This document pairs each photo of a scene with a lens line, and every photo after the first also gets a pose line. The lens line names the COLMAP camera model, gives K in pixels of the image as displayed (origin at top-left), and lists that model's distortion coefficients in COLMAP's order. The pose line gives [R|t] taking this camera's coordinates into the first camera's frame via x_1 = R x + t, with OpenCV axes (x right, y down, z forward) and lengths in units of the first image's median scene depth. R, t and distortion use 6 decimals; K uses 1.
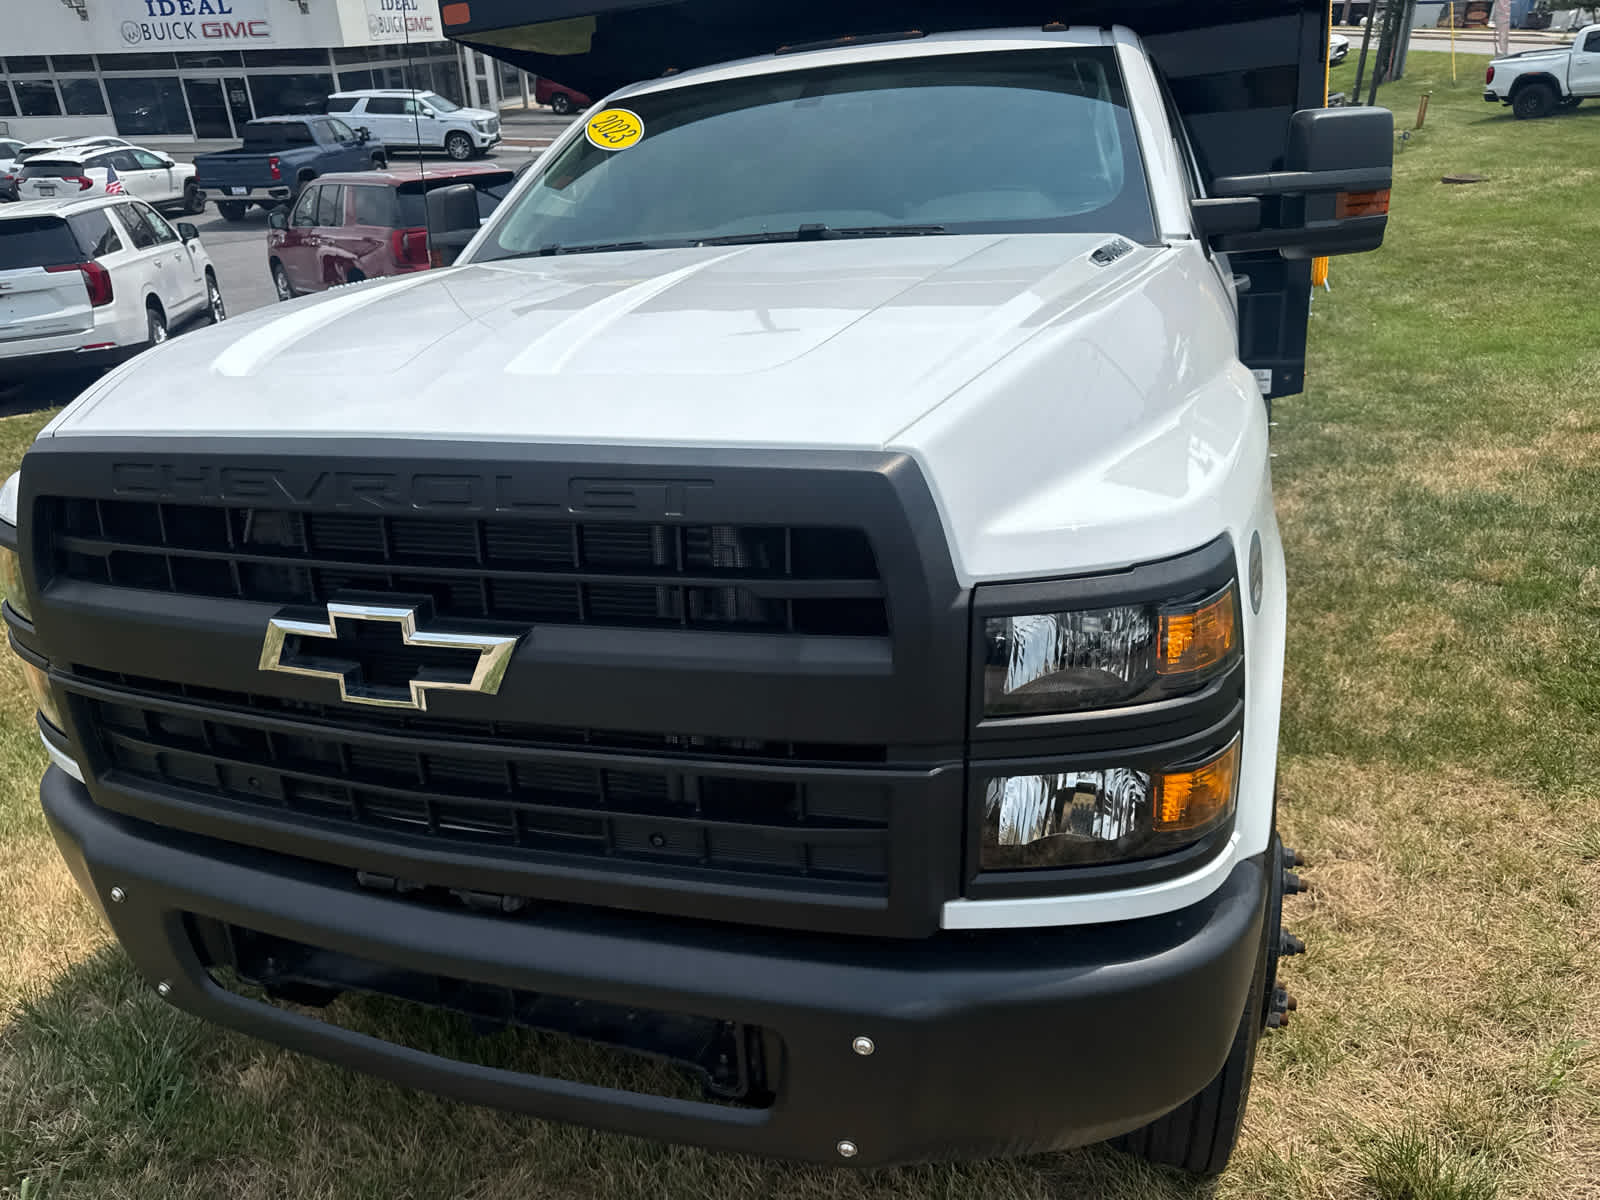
lens RADIAL K [[1127.1, 0, 785.9], [0, 1127.1, 612.6], [0, 0, 1]] dist [0.014254, -0.017623]
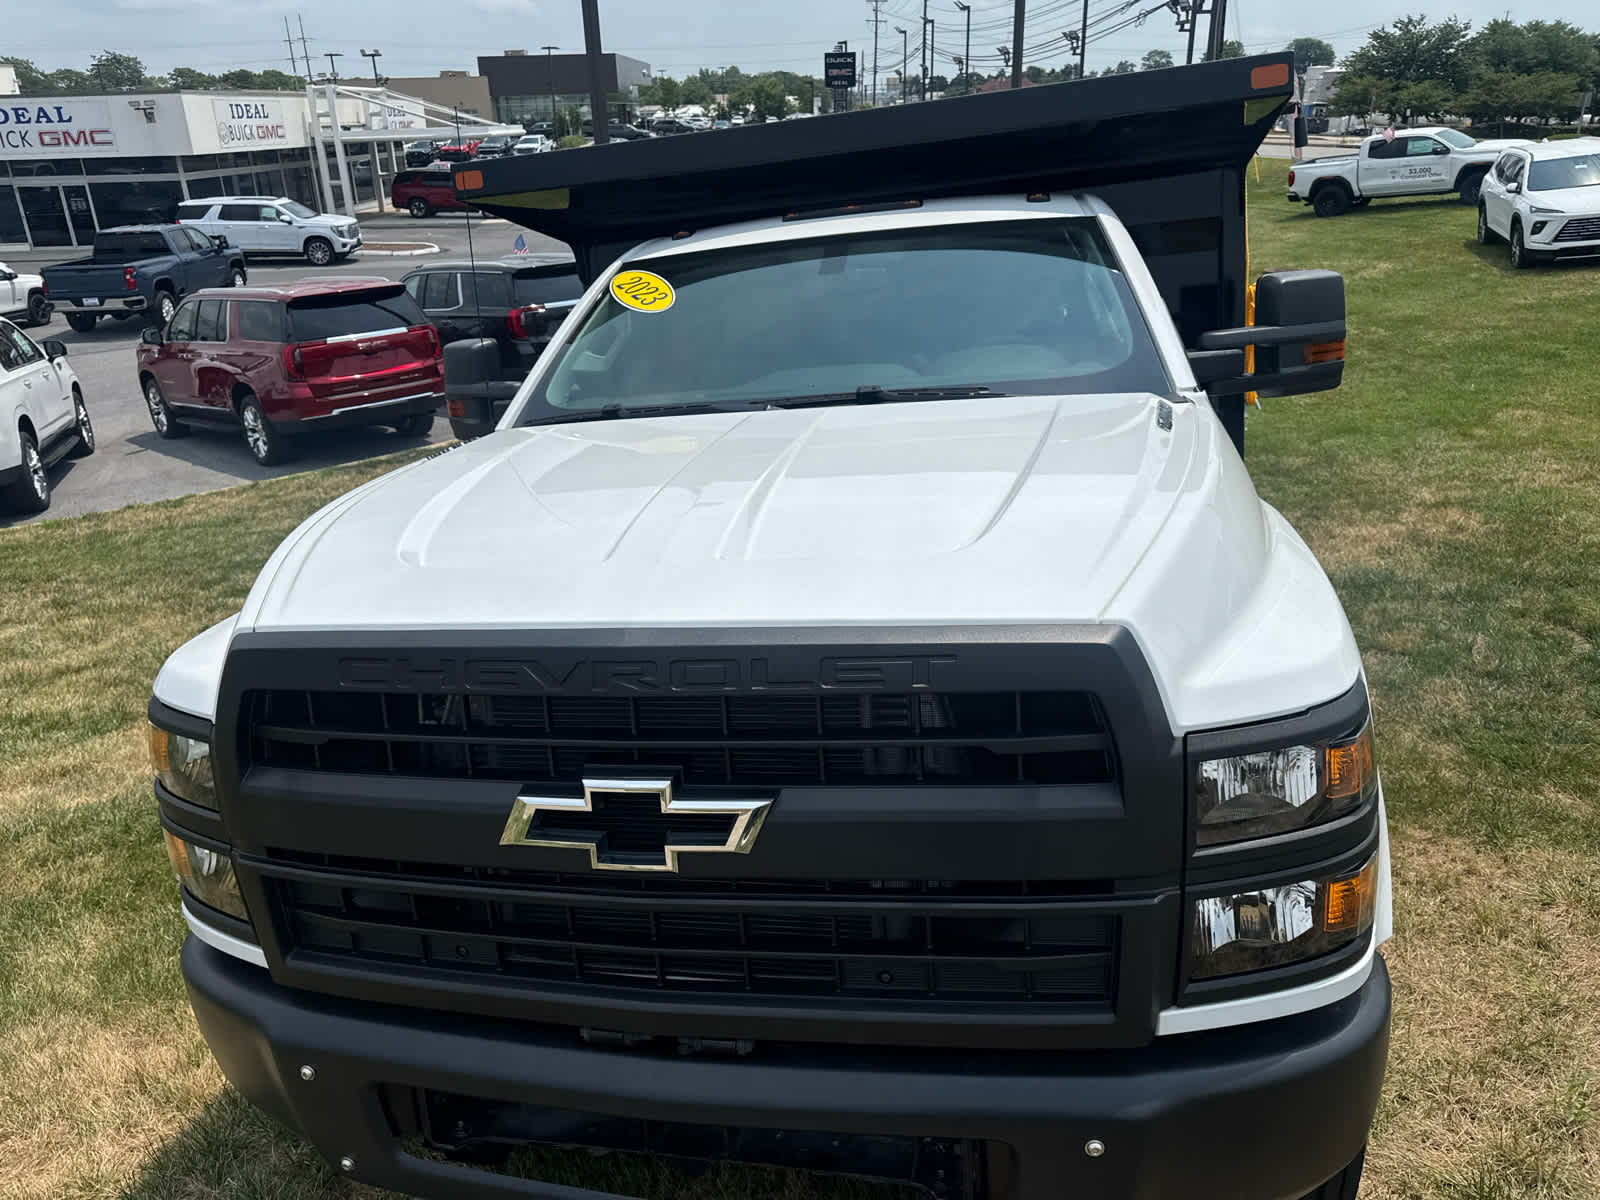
lens RADIAL K [[1127.1, 0, 790.9], [0, 1127.1, 604.6], [0, 0, 1]] dist [0.014254, -0.017623]
pose [[0.991515, -0.050383, 0.119833, -0.204810], [0.059849, 0.995253, -0.076748, -0.051021], [-0.115397, 0.083269, 0.989823, -0.070424]]
